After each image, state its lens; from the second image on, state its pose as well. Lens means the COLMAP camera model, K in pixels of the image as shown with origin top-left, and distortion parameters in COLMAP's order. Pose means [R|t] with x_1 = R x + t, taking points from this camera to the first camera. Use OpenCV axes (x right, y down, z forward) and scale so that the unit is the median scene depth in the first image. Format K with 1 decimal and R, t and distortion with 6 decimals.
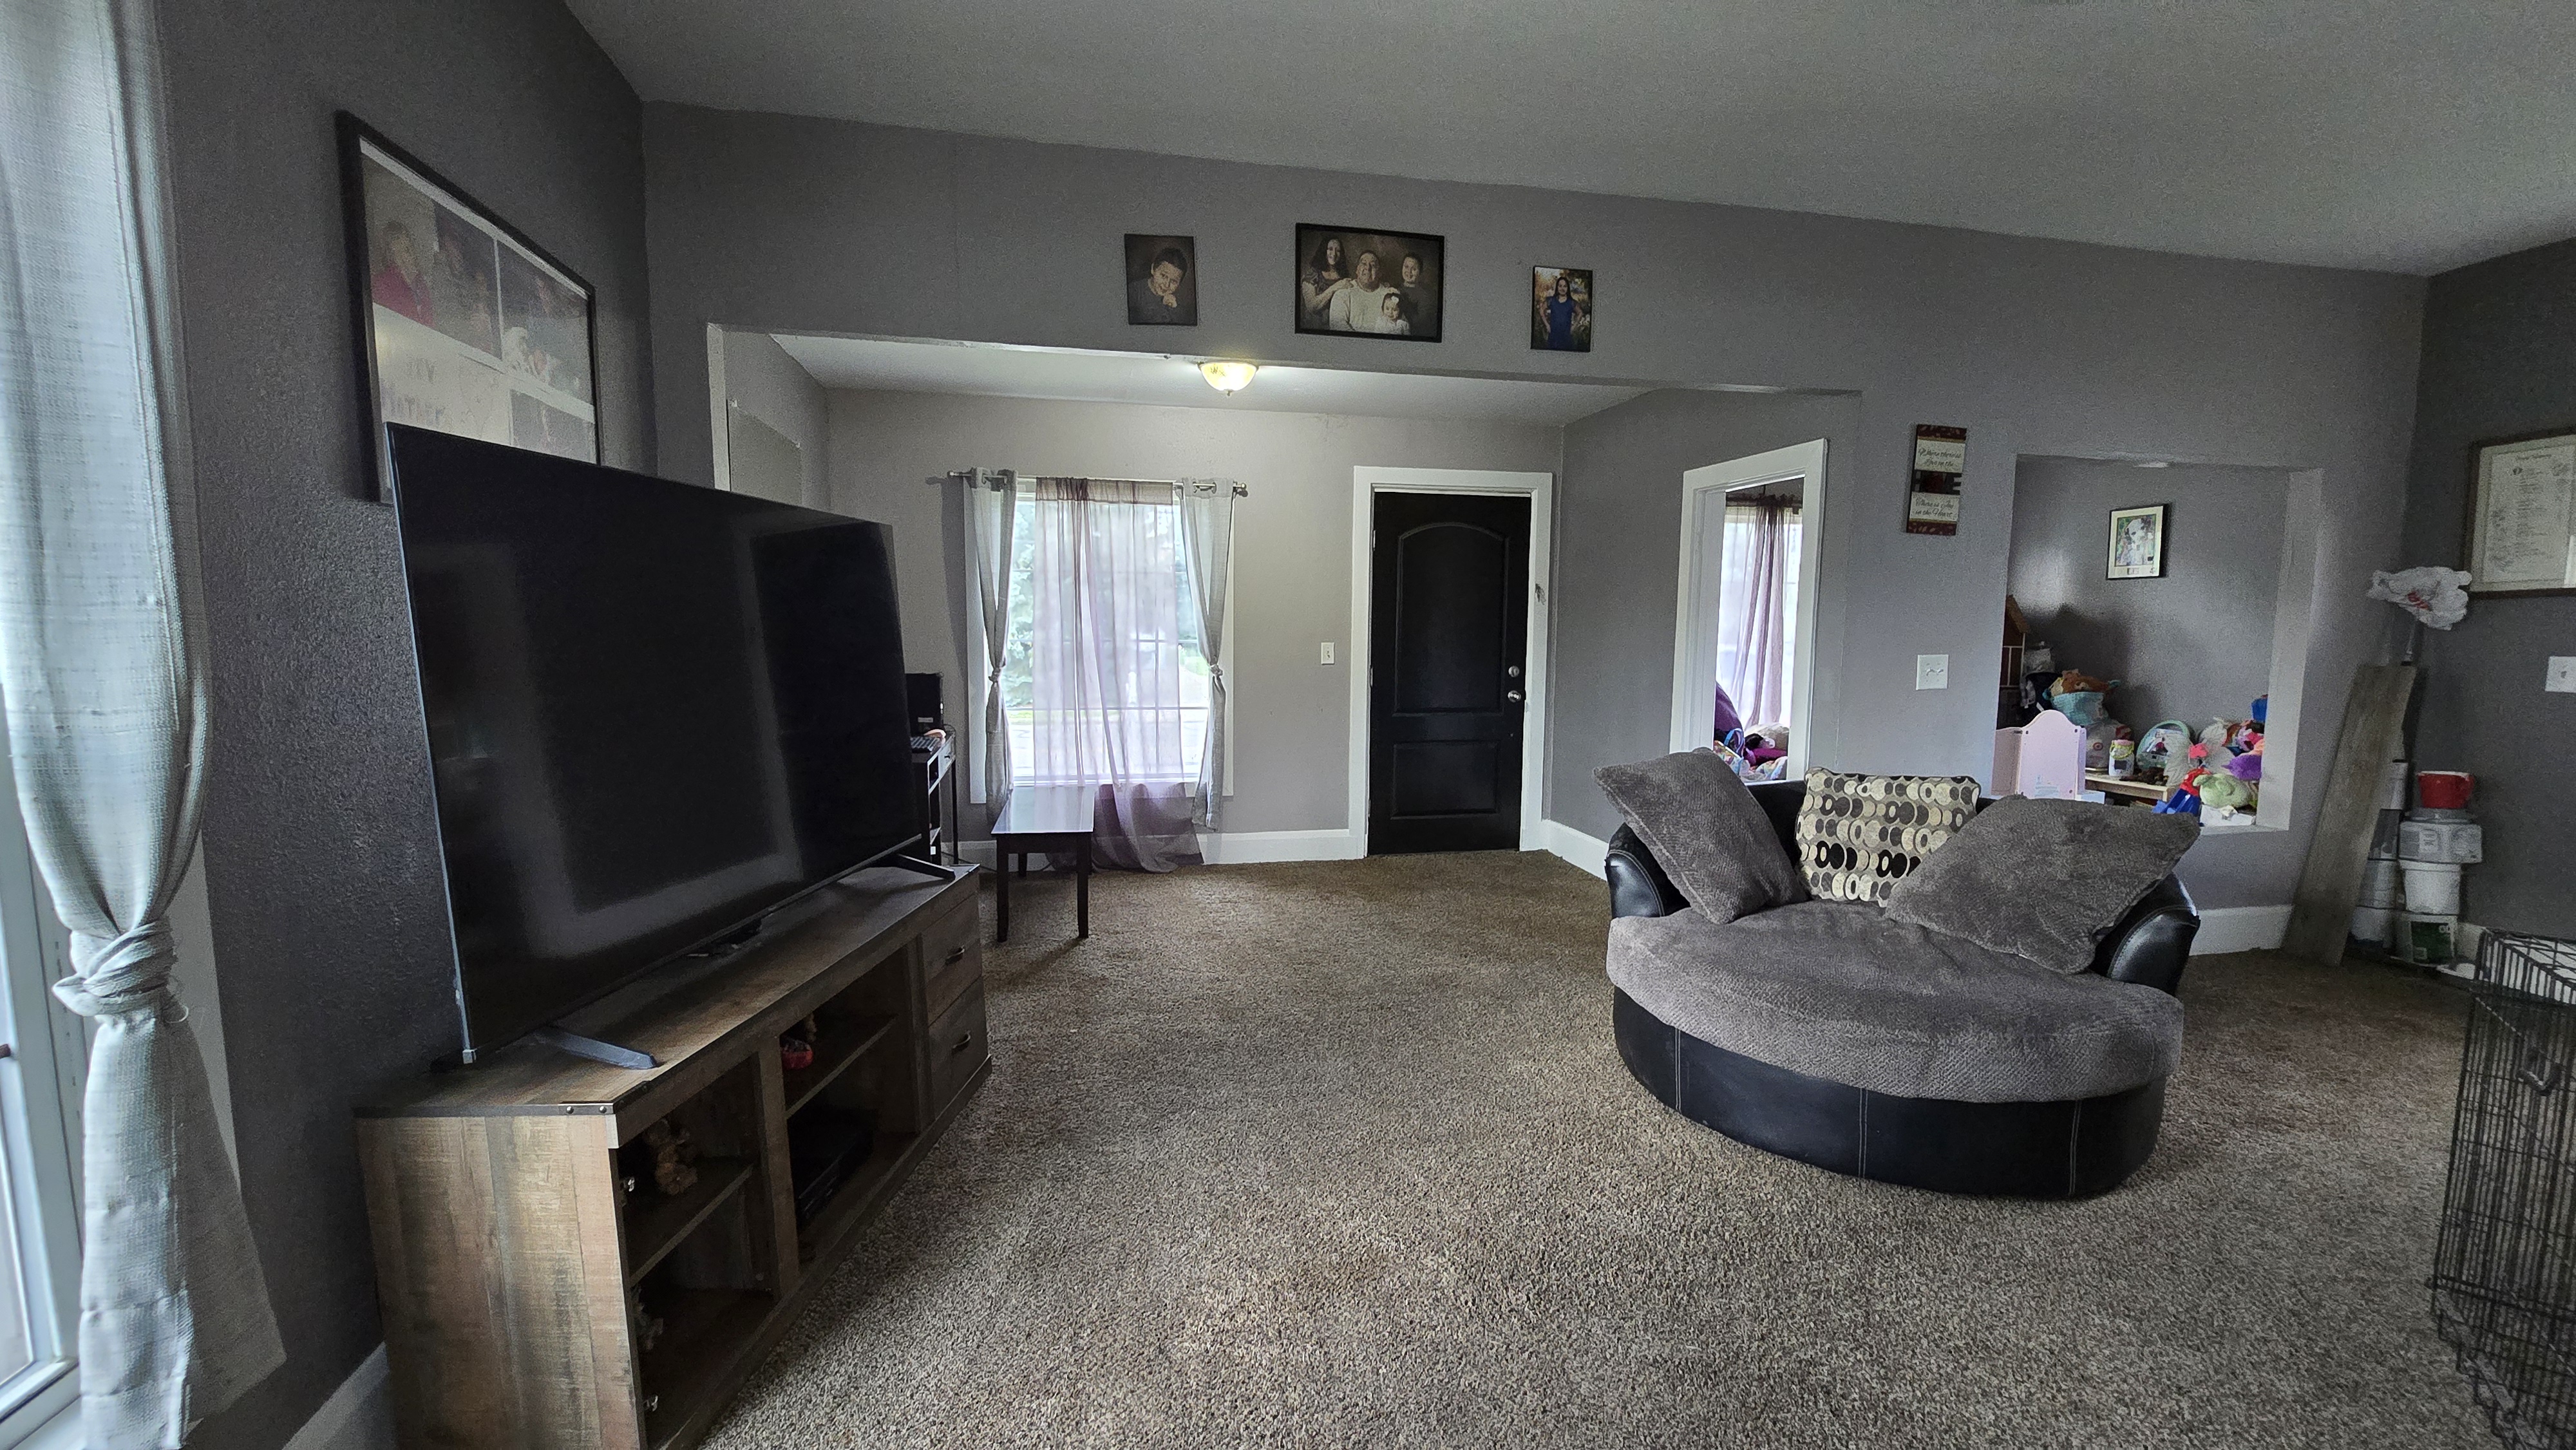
lens RADIAL K [[1050.5, 0, 1290.1], [0, 1050.5, 735.6], [0, 0, 1]] dist [-0.002407, 0.000340]
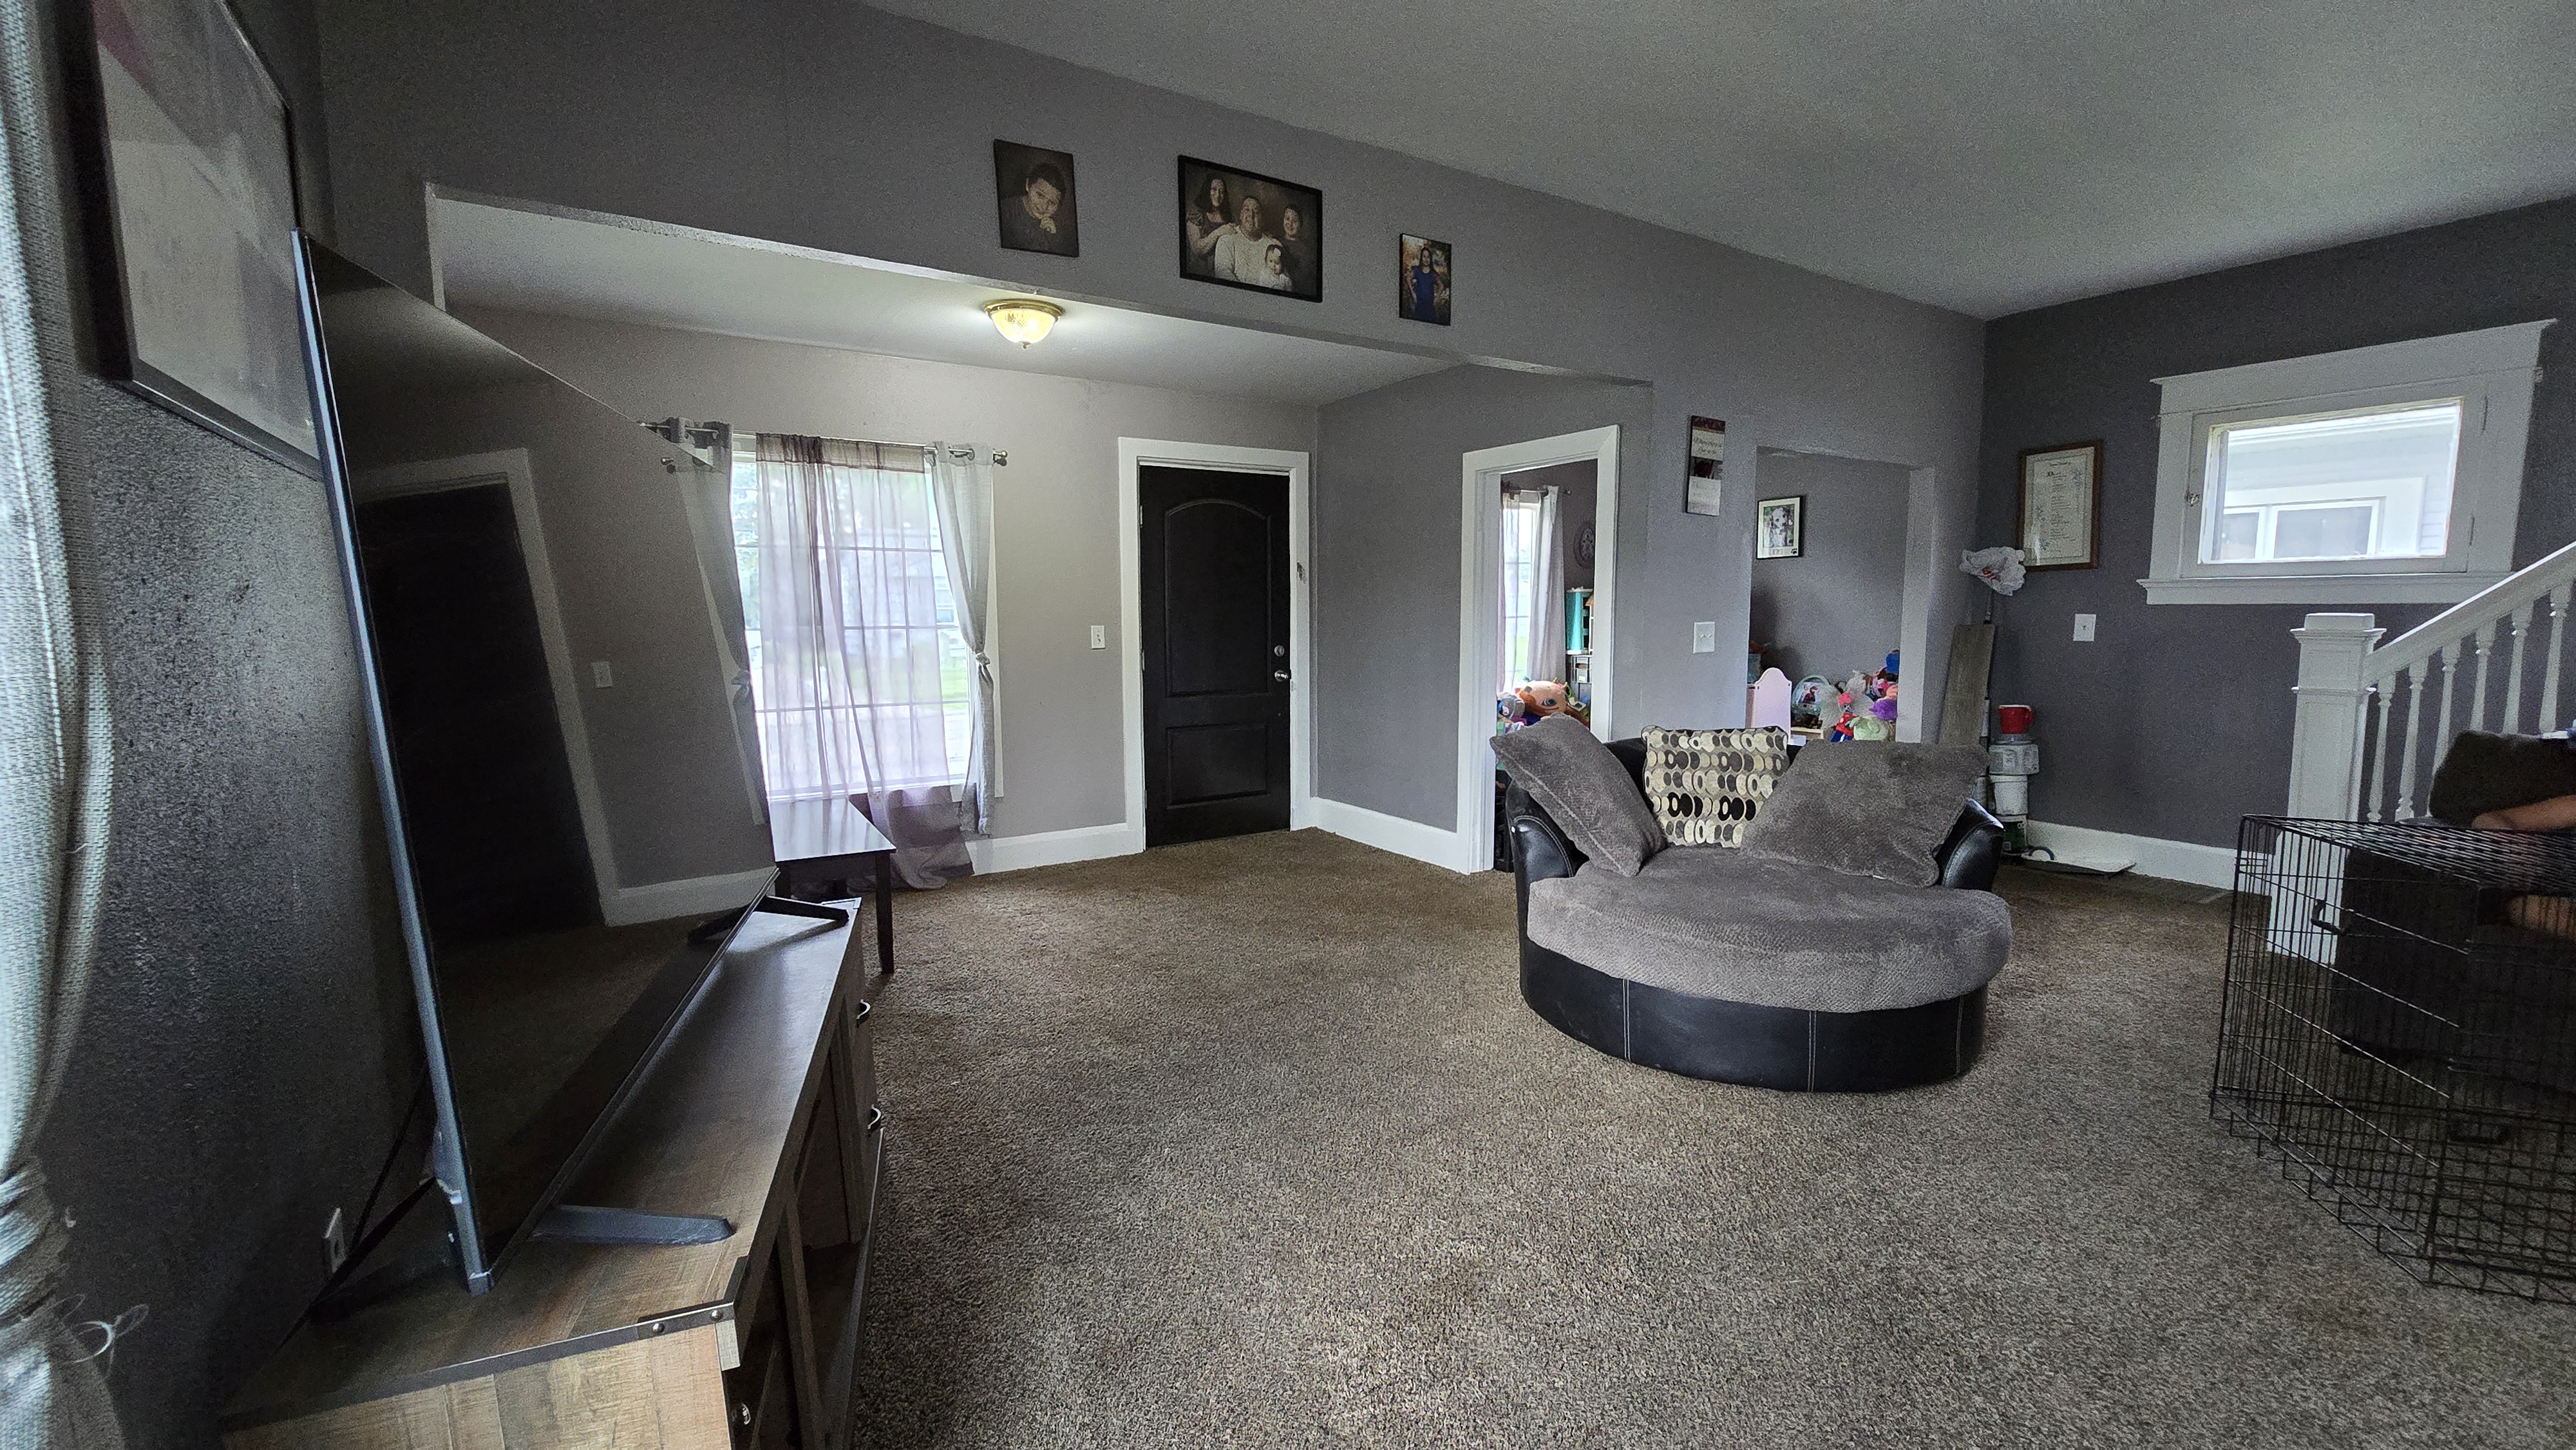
lens RADIAL K [[1050.5, 0, 1285.4], [0, 1050.5, 732.0], [0, 0, 1]] dist [-0.002407, 0.000340]
pose [[0.936224, -0.055082, 0.347061, -0.213681], [0.052468, 0.998479, 0.016933, -0.001544], [-0.347466, 0.002356, 0.937690, 0.102589]]
